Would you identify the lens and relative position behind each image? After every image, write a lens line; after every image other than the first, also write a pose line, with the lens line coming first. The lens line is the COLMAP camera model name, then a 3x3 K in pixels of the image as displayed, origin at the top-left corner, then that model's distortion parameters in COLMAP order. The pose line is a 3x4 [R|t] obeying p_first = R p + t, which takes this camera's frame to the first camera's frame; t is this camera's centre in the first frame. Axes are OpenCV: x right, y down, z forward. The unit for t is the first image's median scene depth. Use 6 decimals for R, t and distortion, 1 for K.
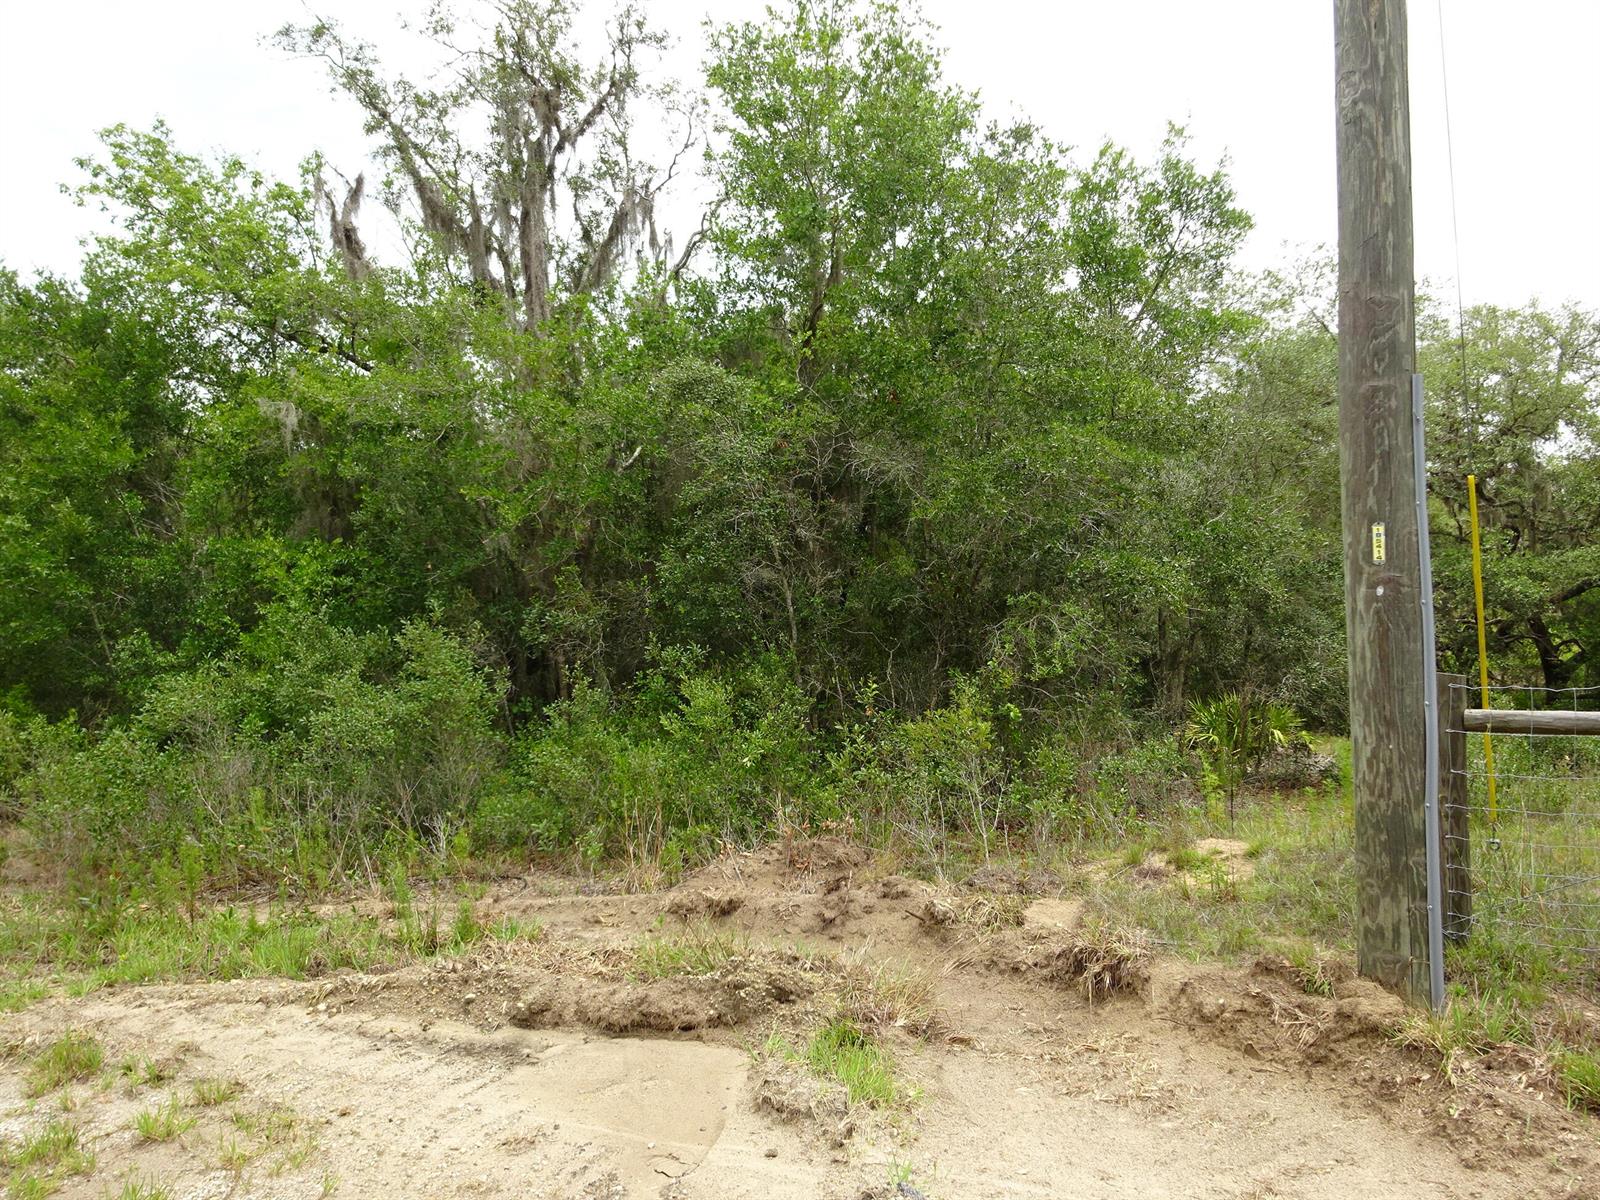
lens RADIAL K [[1218.6, 0, 799.6], [0, 1218.6, 579.8], [0, 0, 1]] dist [0.029394, -0.033022]
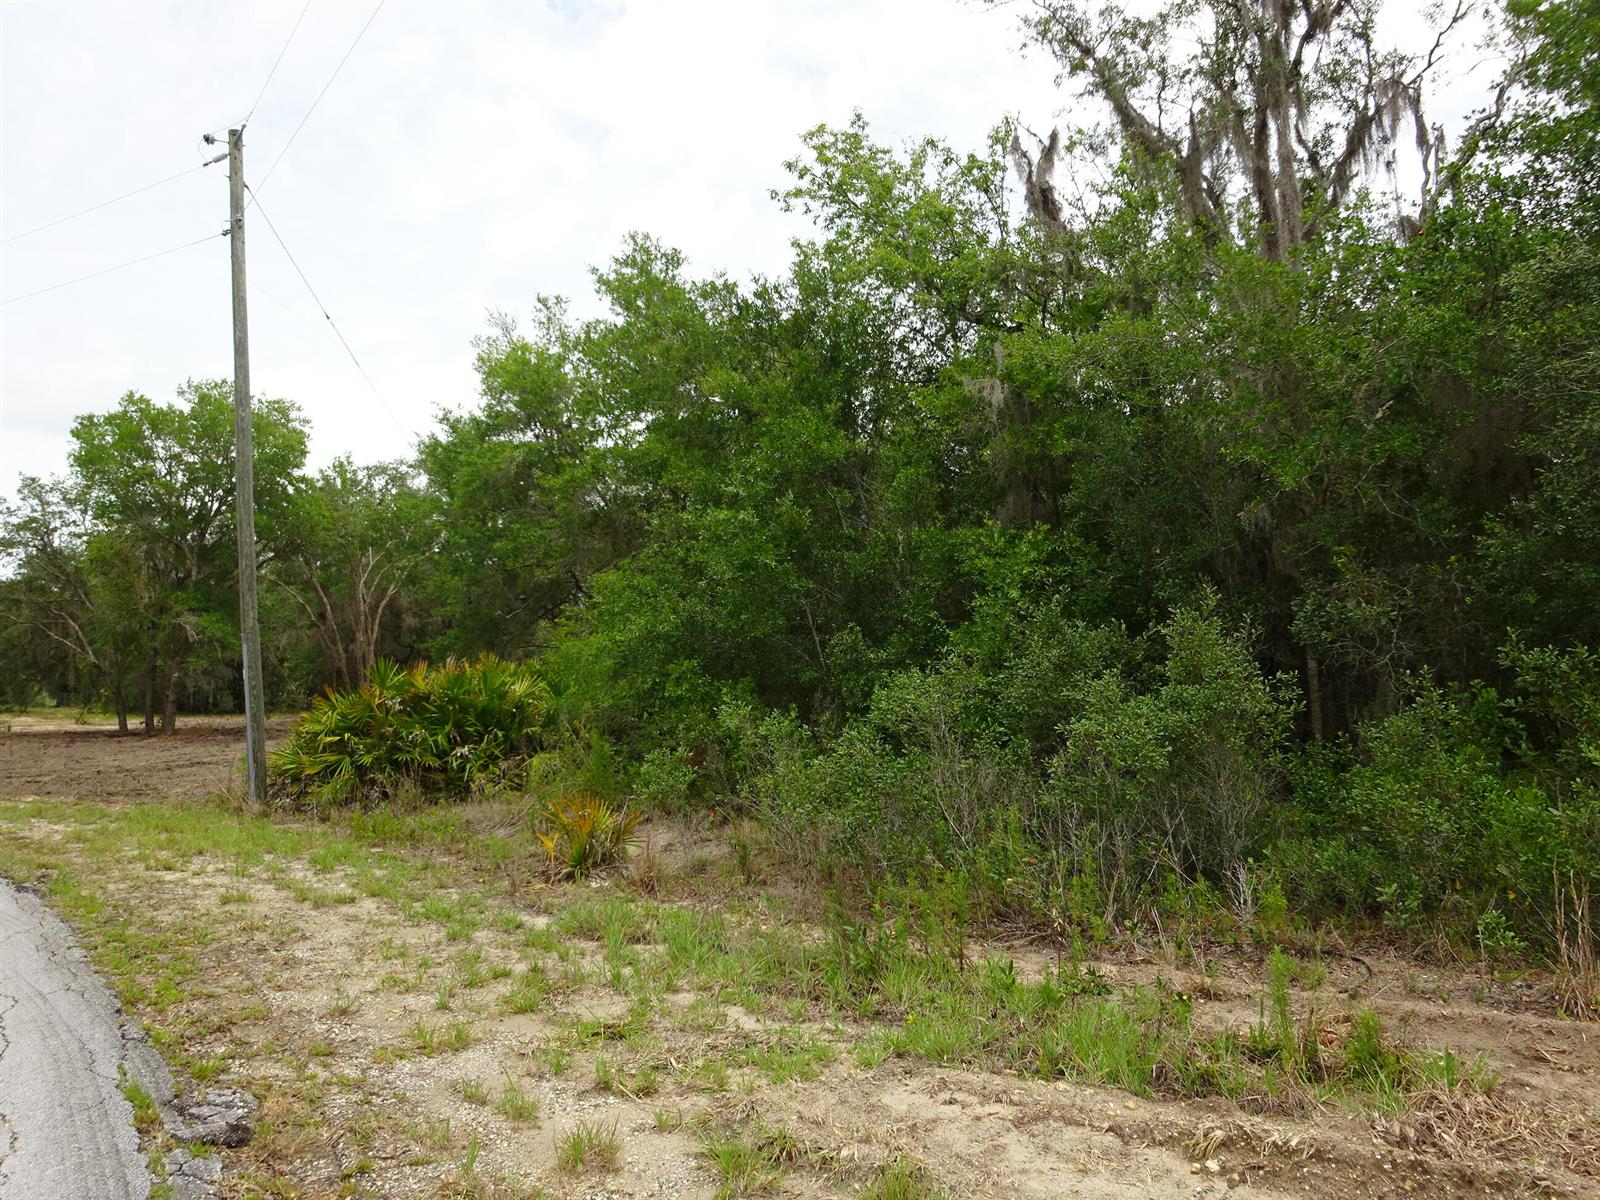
lens RADIAL K [[1218.6, 0, 799.6], [0, 1218.6, 579.8], [0, 0, 1]] dist [0.029394, -0.033022]
pose [[0.880289, -0.011085, -0.474309, -0.113695], [0.007409, 0.999926, -0.009617, 0.013722], [0.474381, 0.004951, 0.880306, 0.127295]]
